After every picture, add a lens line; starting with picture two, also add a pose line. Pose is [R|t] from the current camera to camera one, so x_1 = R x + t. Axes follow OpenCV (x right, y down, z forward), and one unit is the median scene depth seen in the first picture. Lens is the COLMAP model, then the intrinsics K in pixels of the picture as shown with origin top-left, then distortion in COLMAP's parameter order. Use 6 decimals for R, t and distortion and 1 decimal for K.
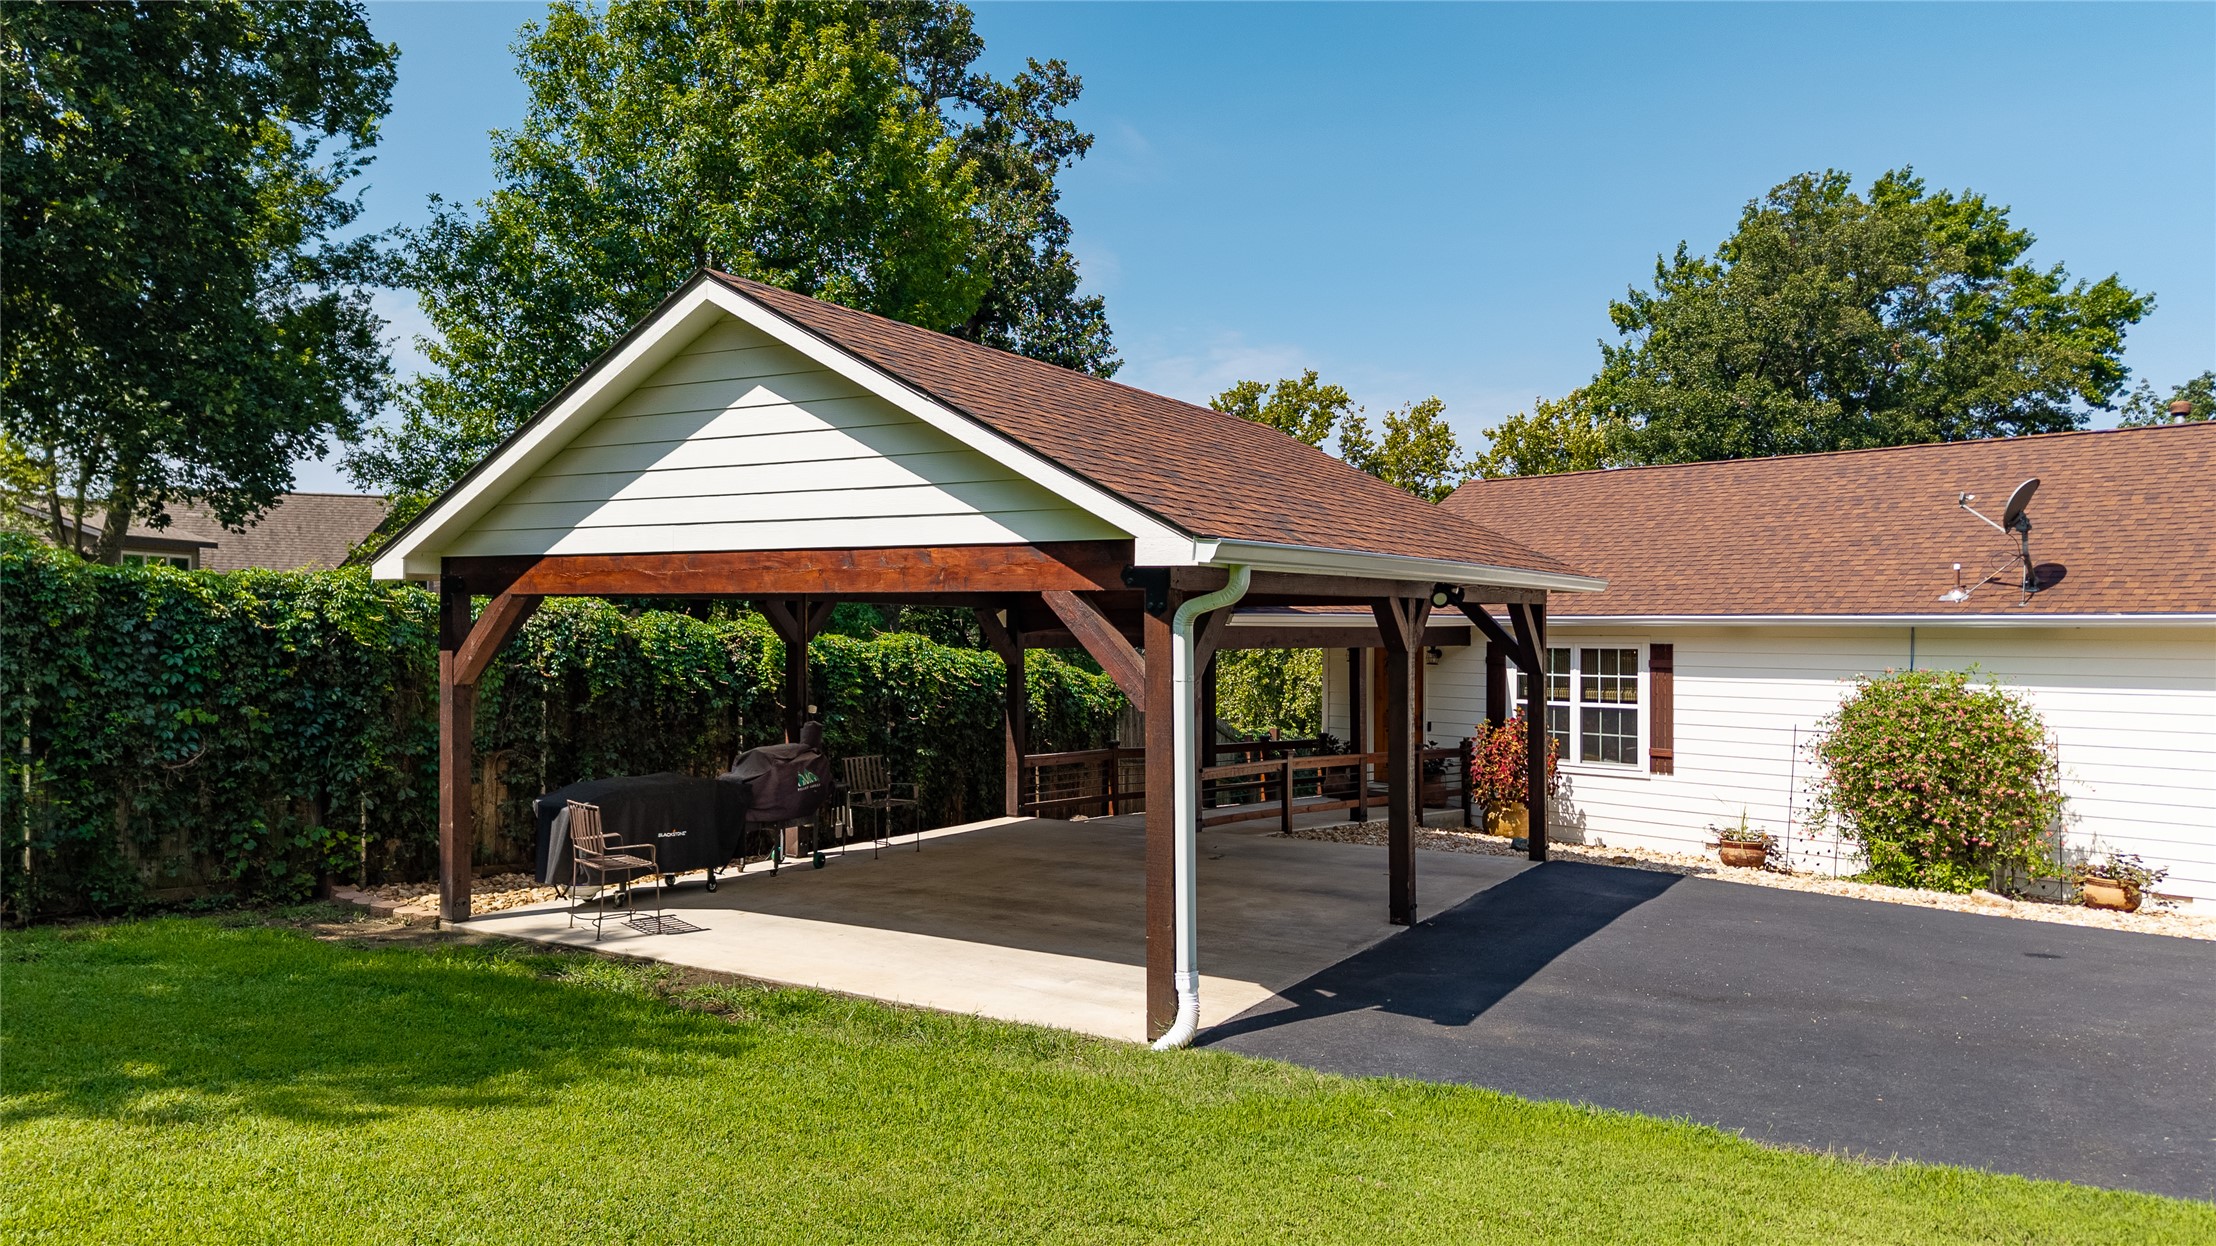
lens RADIAL K [[1494.2, 0, 1098.0], [0, 1494.2, 627.4], [0, 0, 1]] dist [0.048133, -0.063509]
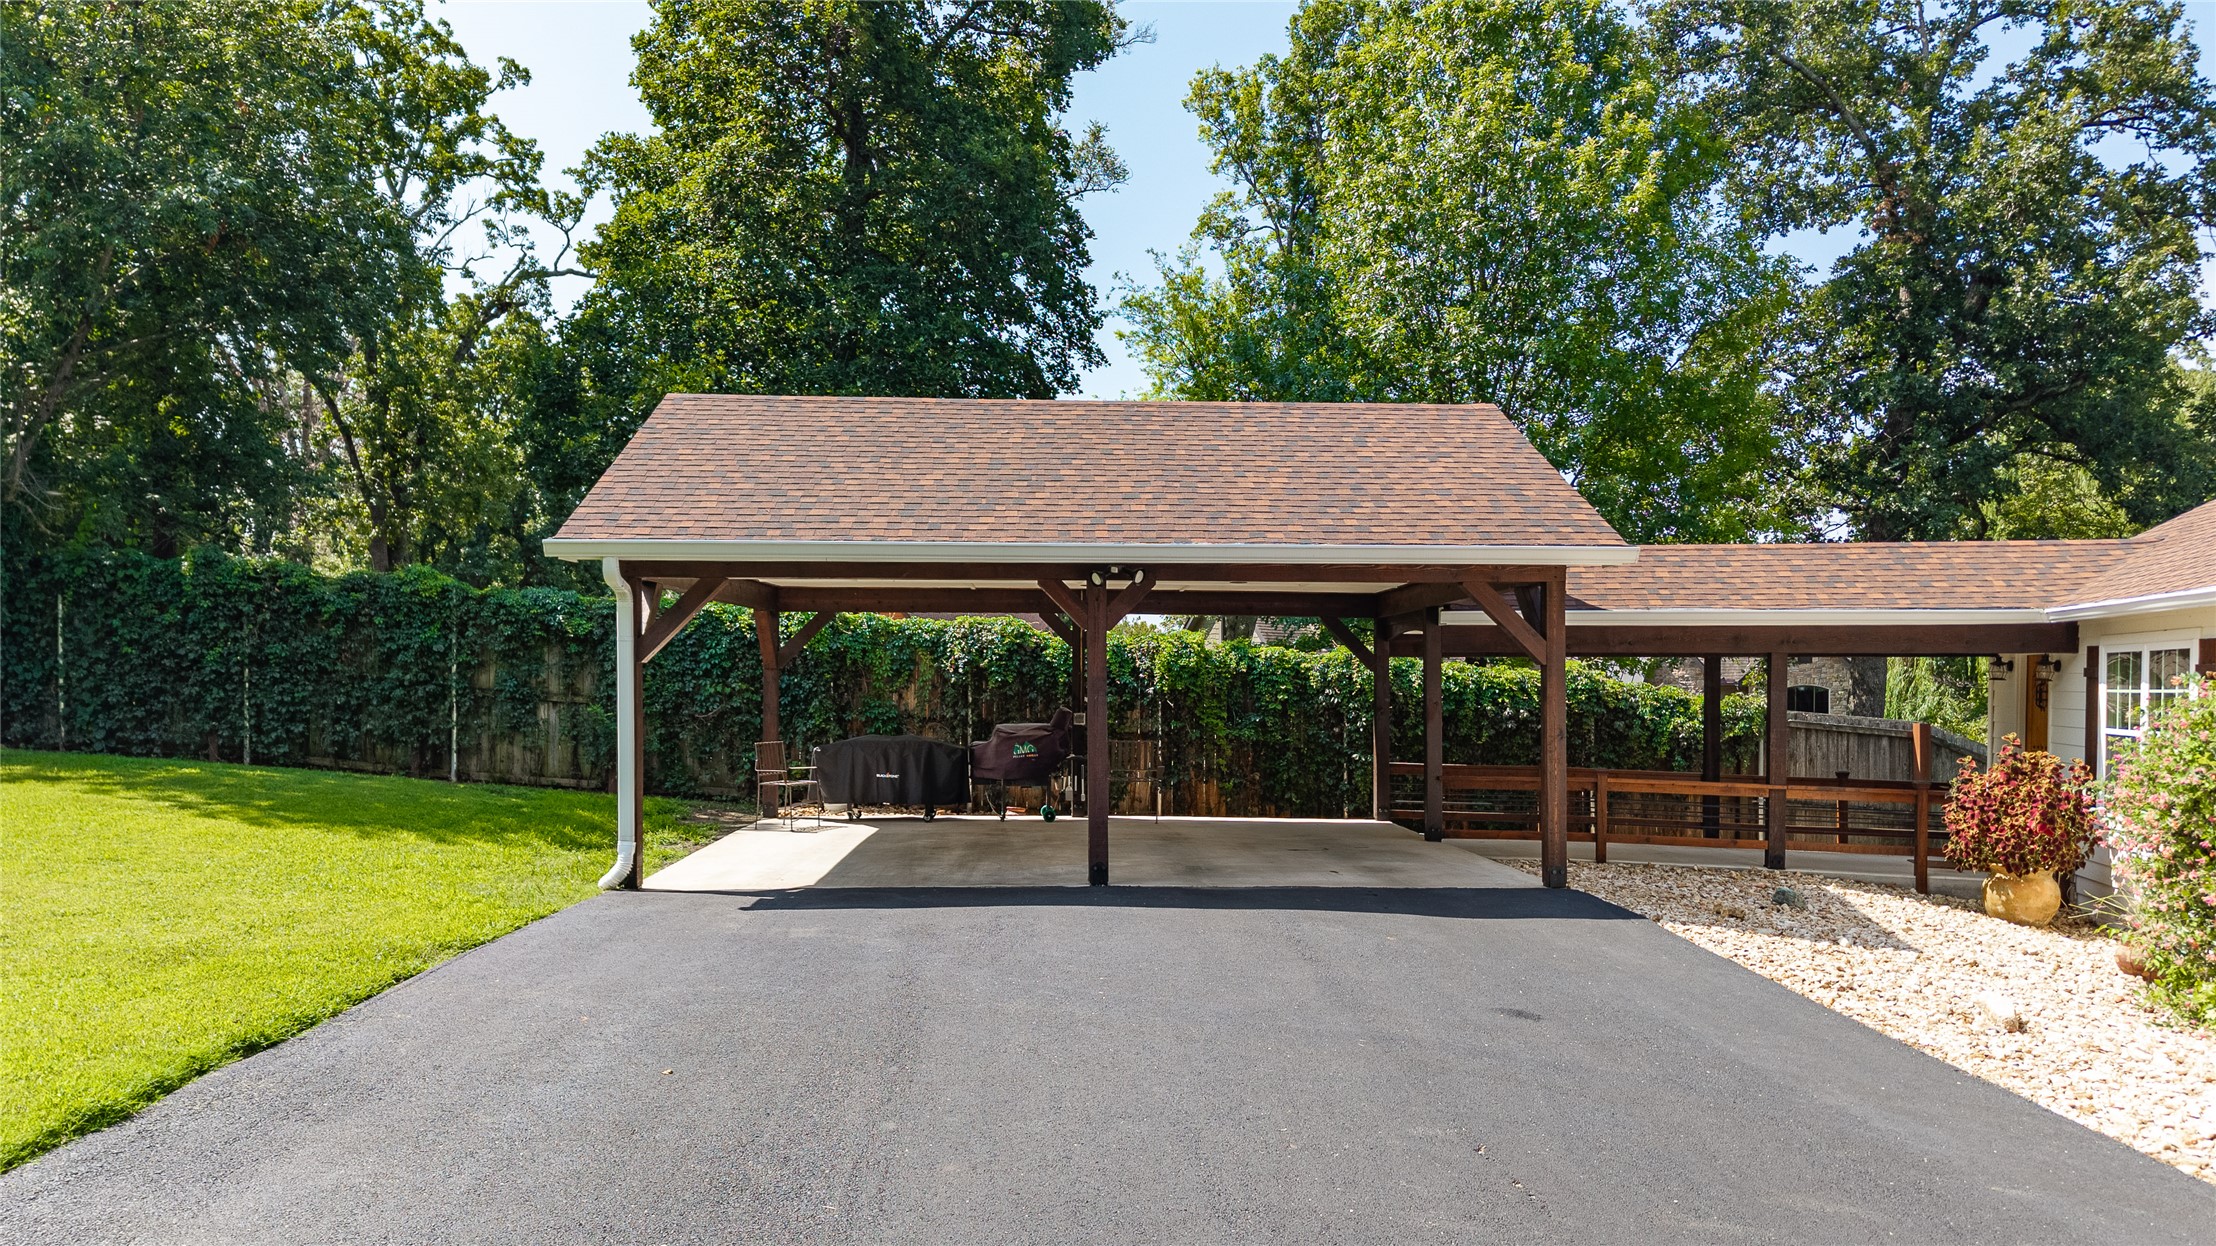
lens RADIAL K [[1523.7, 0, 1084.6], [0, 1523.7, 700.6], [0, 0, 1]] dist [0.006269, -0.000100]
pose [[0.543907, 0.008789, -0.839100, 0.700559], [-0.003745, 0.999961, 0.008046, 0.036840], [0.839137, -0.001233, 0.543918, 0.259470]]
